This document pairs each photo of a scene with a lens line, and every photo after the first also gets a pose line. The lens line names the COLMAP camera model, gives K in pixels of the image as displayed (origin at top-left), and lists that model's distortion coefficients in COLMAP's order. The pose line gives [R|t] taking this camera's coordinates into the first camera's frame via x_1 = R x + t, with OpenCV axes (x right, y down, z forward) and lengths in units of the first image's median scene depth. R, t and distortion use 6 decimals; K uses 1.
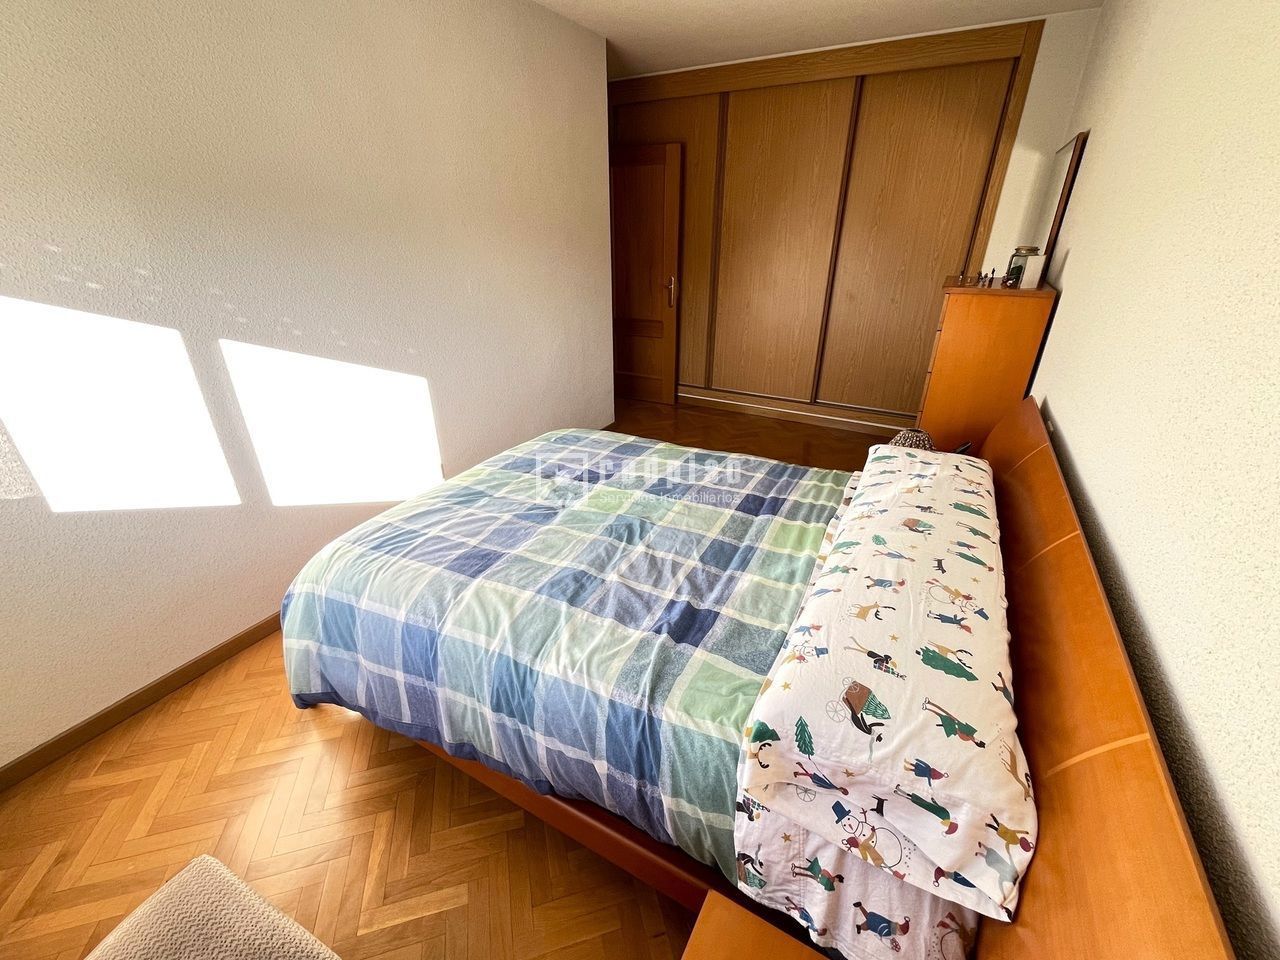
lens RADIAL K [[520.3, 0, 640.0], [0, 520.3, 480.0], [0, 0, 1]] dist [0.000122, -0.000162]
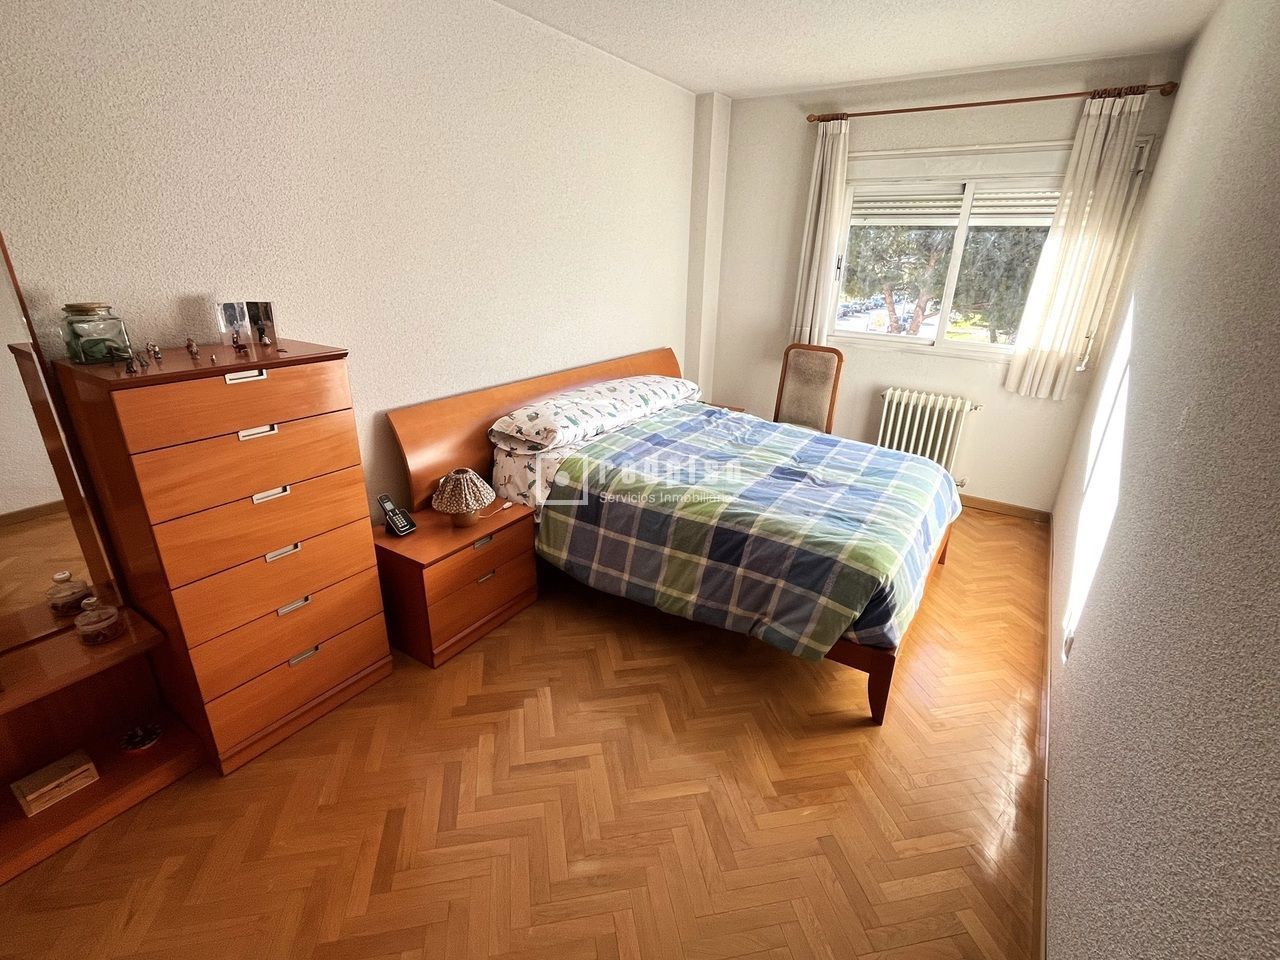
lens RADIAL K [[601.4, 0, 640.0], [0, 601.4, 480.0], [0, 0, 1]] dist [0.000174, -0.000001]
pose [[-0.997048, -0.044198, 0.062785, 0.190682], [0.016499, 0.675273, 0.737384, -1.283598], [-0.074988, 0.736243, -0.672550, 2.490539]]
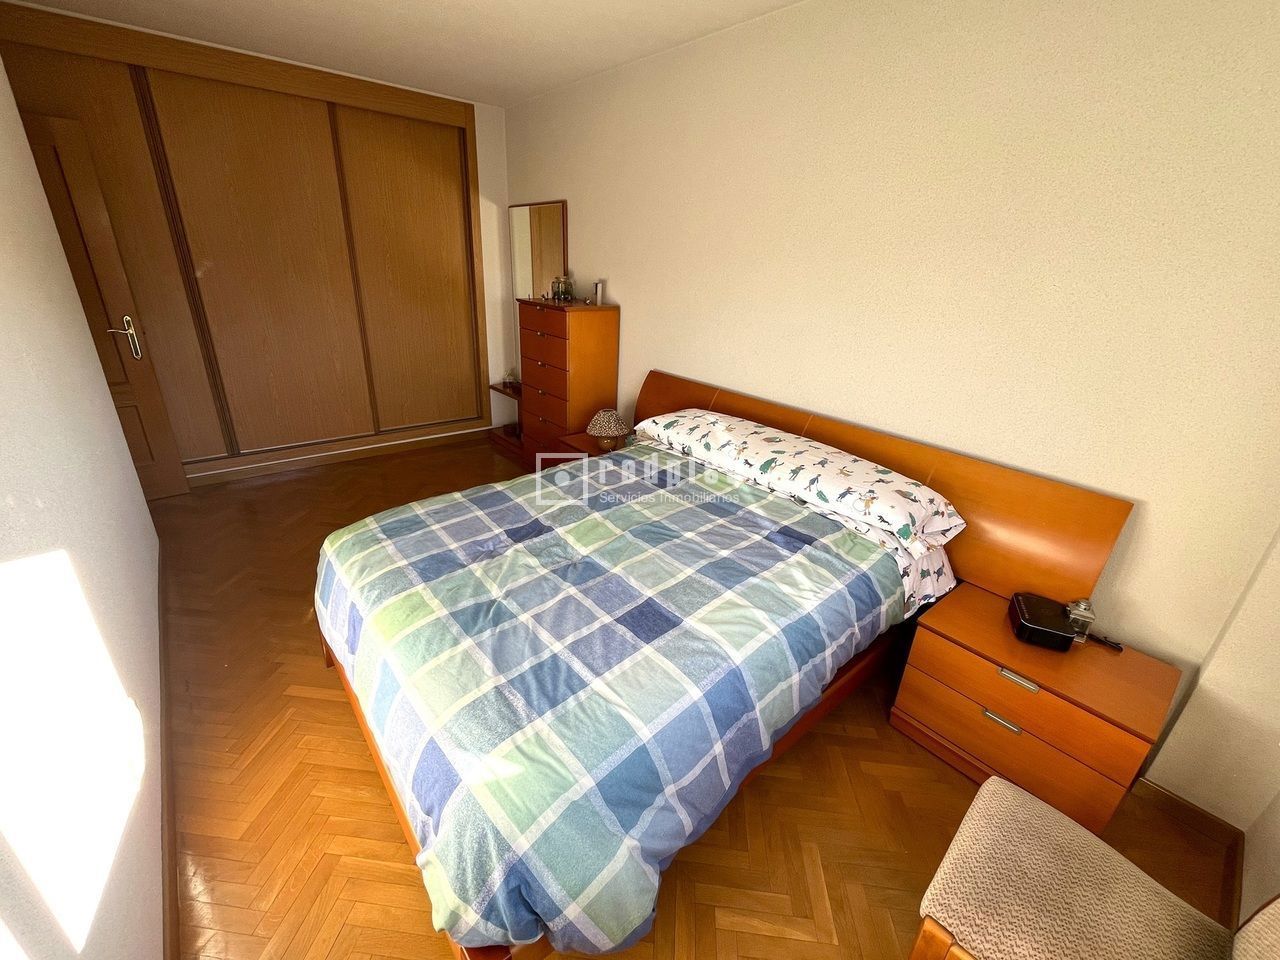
lens RADIAL K [[531.6, 0, 624.6], [0, 531.6, 481.8], [0, 0, 1]] dist [-0.000807, -0.000376]
pose [[0.376120, -0.341810, 0.861220, -1.040597], [0.366859, 0.908449, 0.200337, -0.271674], [-0.850851, 0.240595, 0.467082, 0.511077]]
